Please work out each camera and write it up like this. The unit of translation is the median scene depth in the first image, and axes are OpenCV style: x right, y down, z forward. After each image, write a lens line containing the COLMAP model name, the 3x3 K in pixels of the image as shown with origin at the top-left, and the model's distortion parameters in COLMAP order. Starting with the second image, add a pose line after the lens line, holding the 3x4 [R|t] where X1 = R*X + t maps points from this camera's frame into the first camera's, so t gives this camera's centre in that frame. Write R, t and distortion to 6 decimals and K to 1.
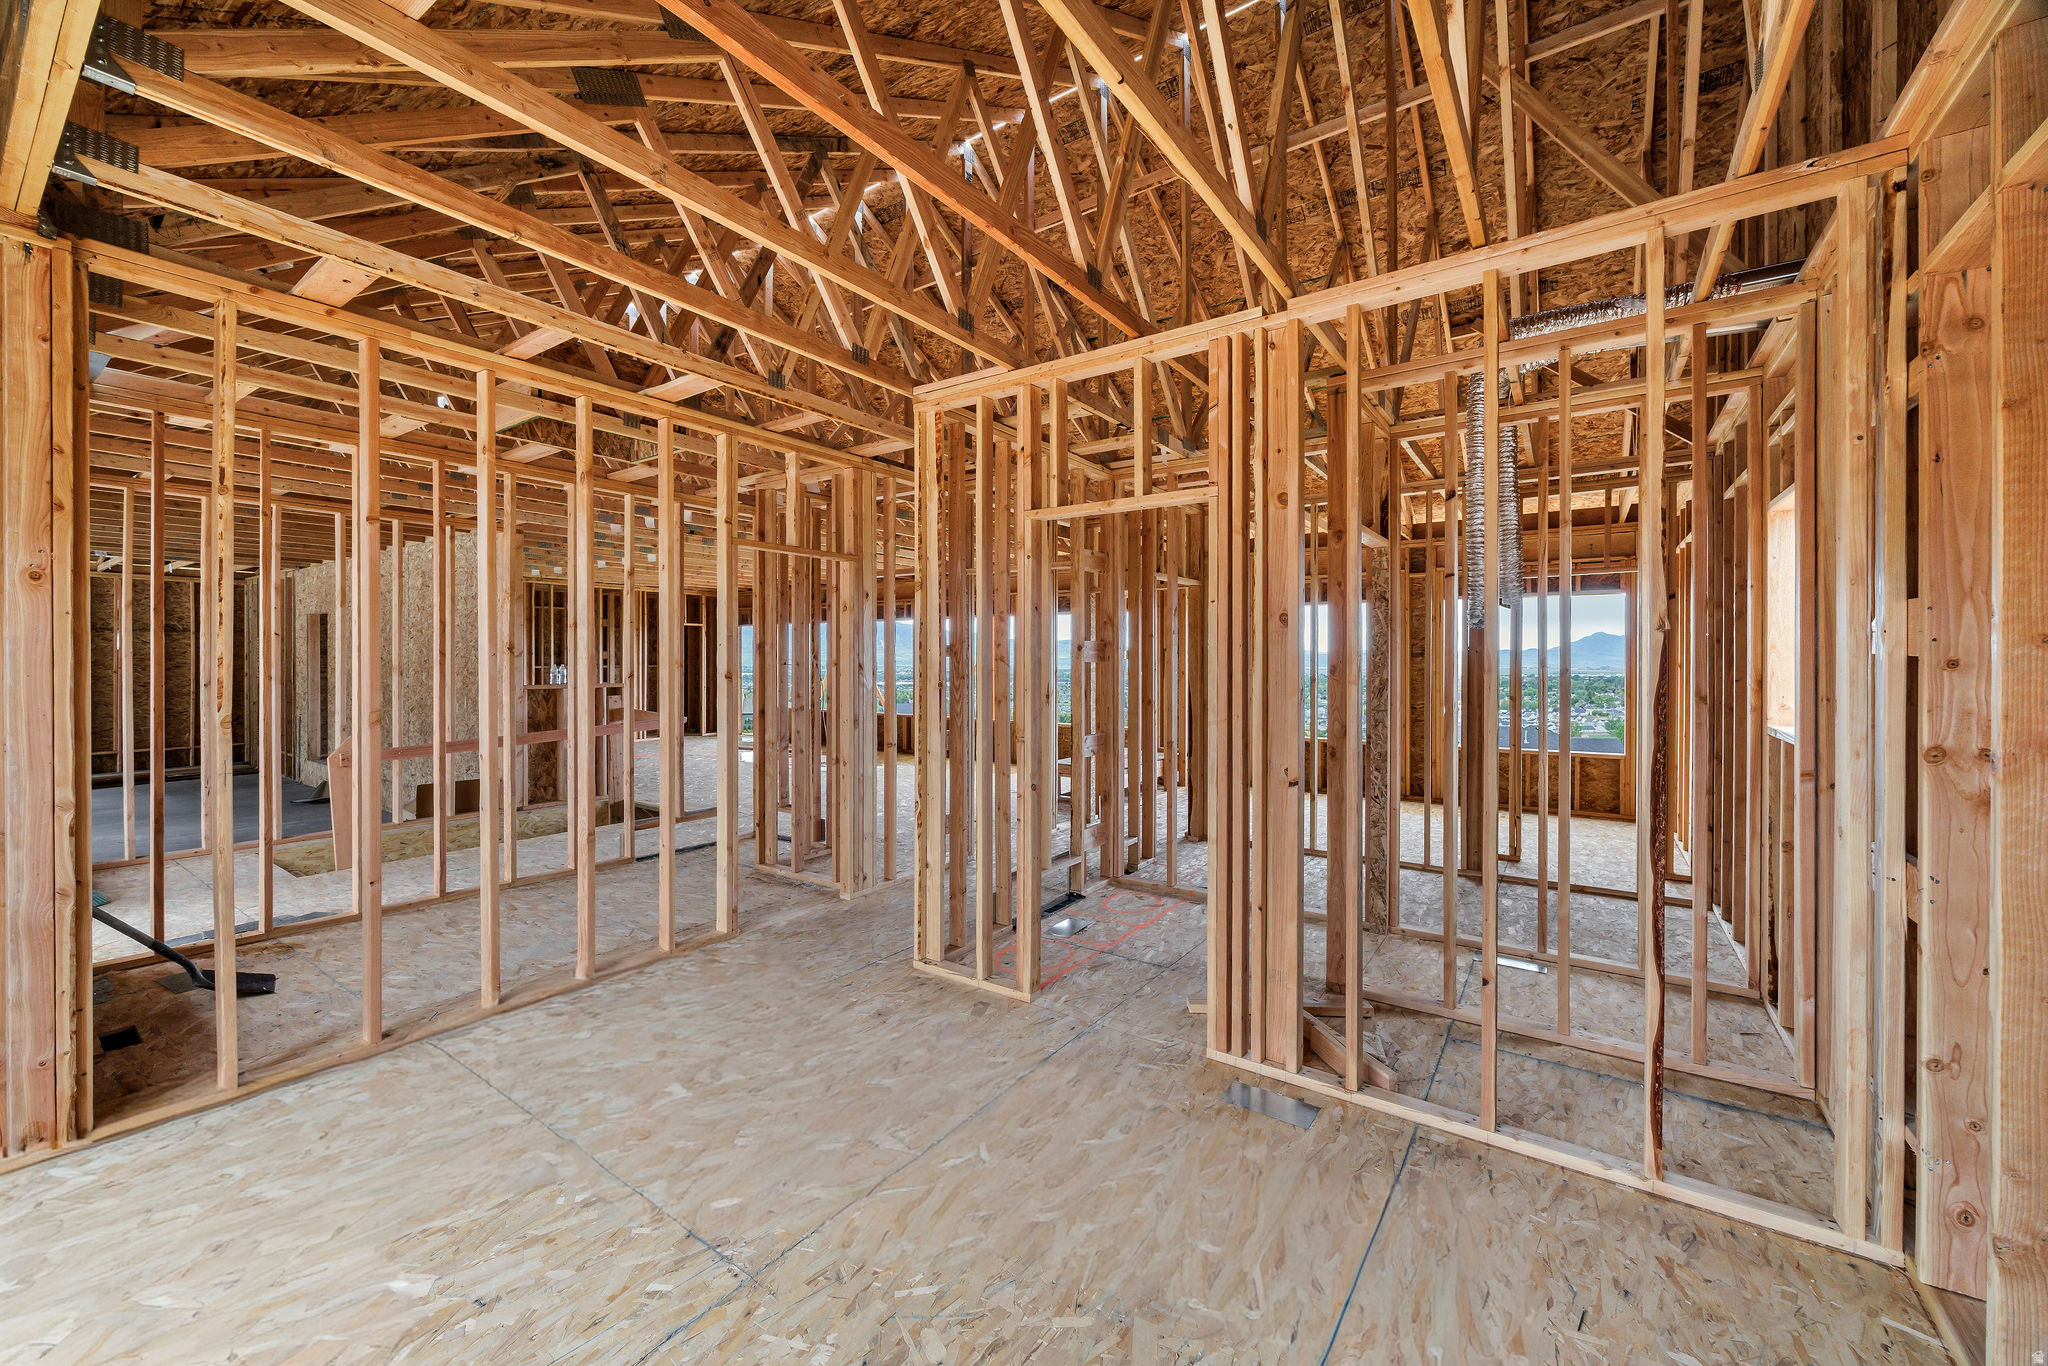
lens RADIAL K [[802.3, 0, 1024.6], [0, 802.3, 668.2], [0, 0, 1]] dist [-0.001932, 0.000227]
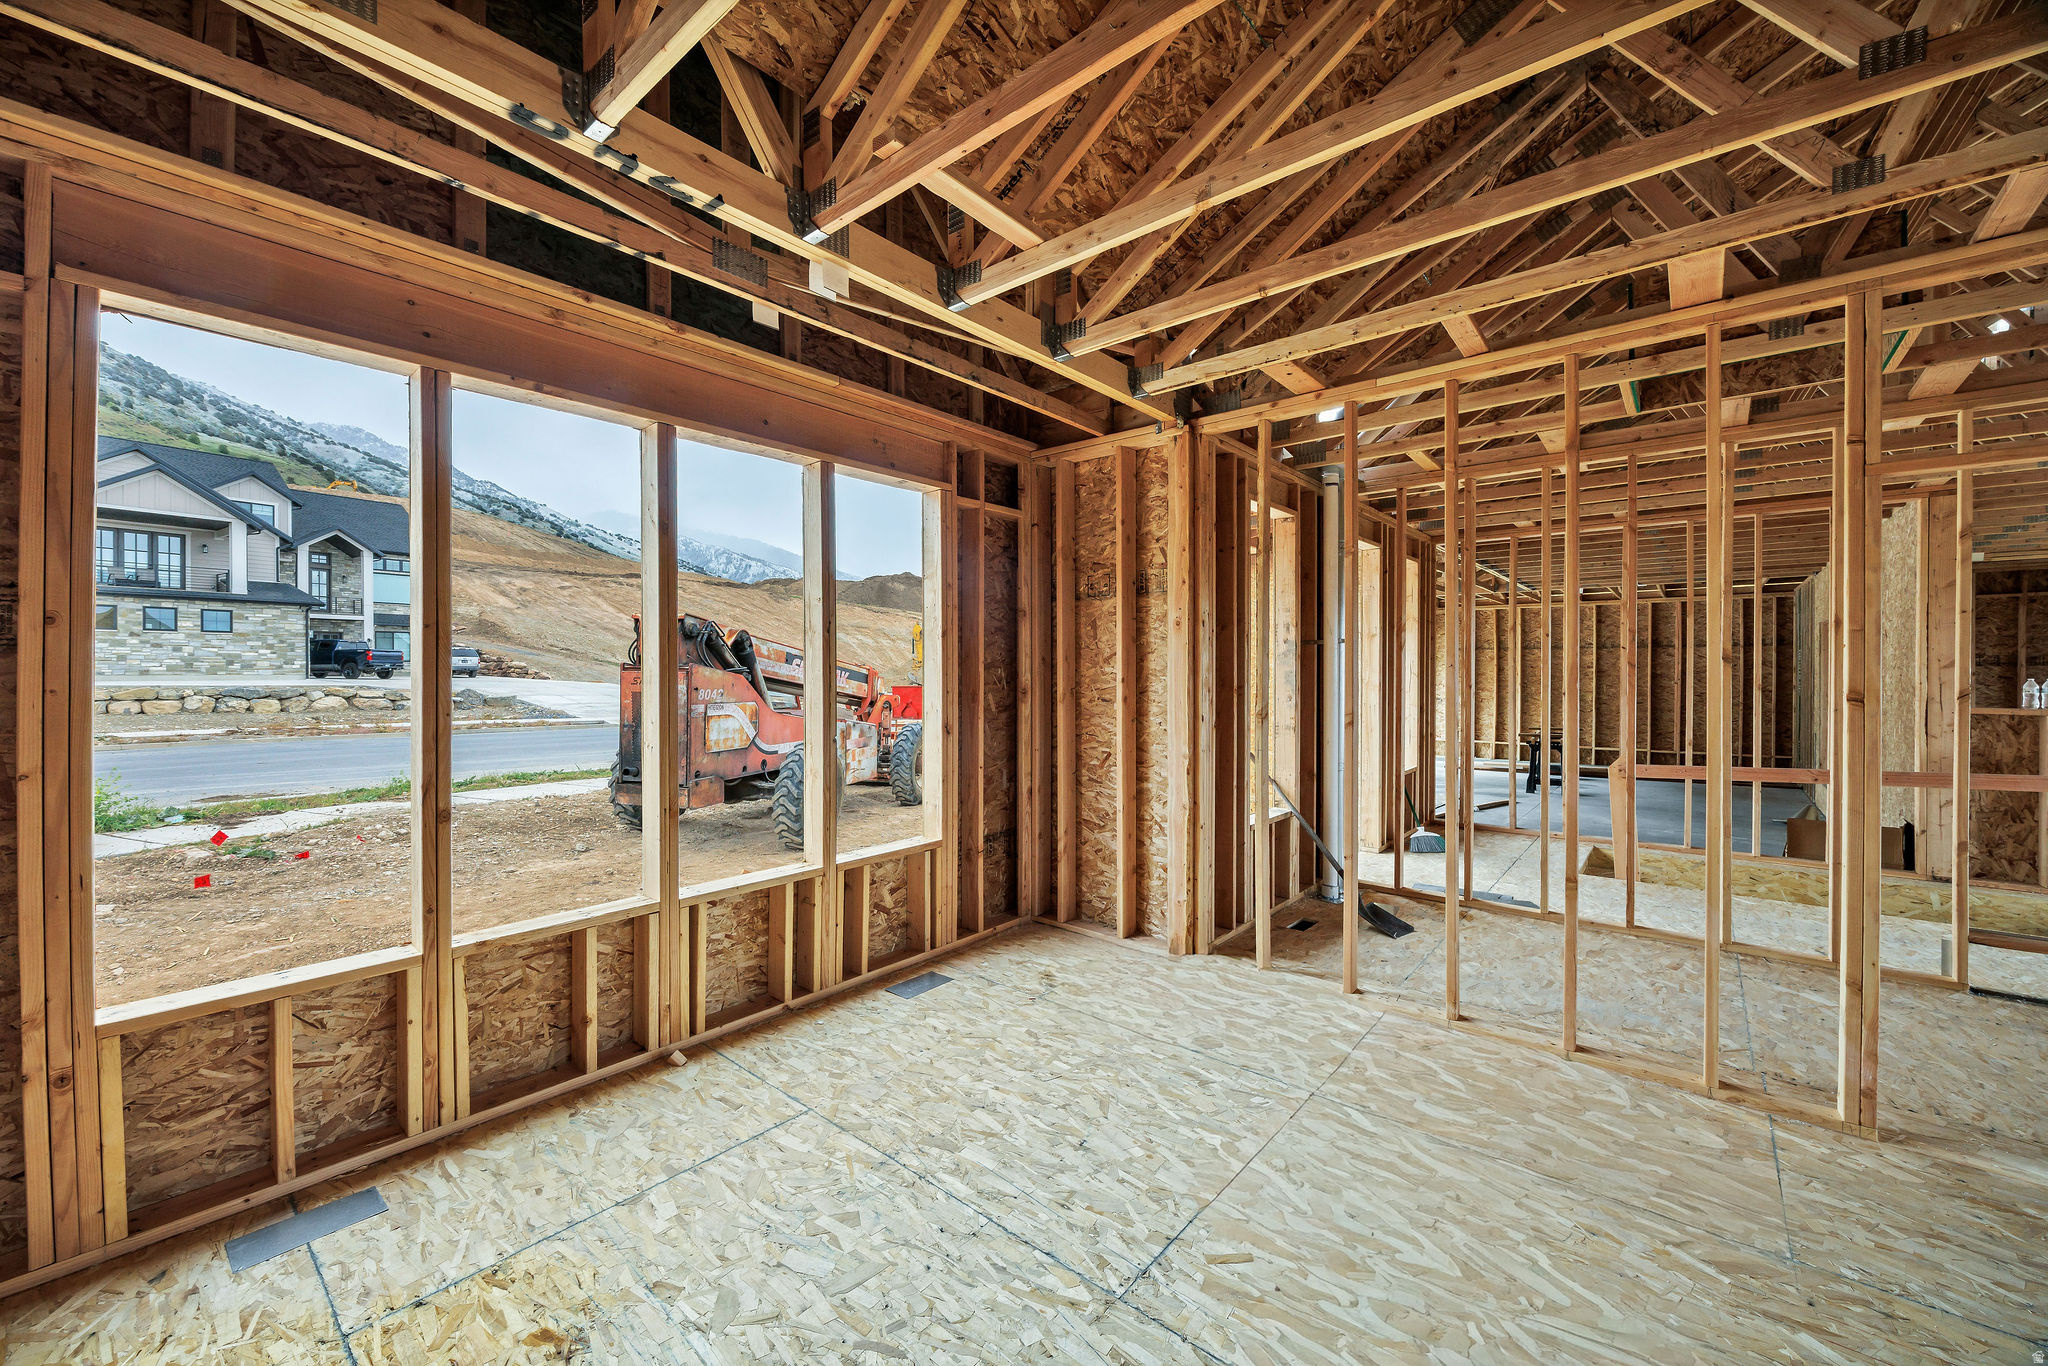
lens RADIAL K [[802.3, 0, 1019.2], [0, 802.3, 676.6], [0, 0, 1]] dist [-0.001932, 0.000227]
pose [[-0.108605, 0.002808, -0.994081, 0.287494], [-0.009803, 0.999944, 0.003895, -0.000233], [0.994037, 0.010168, -0.108571, 0.438680]]
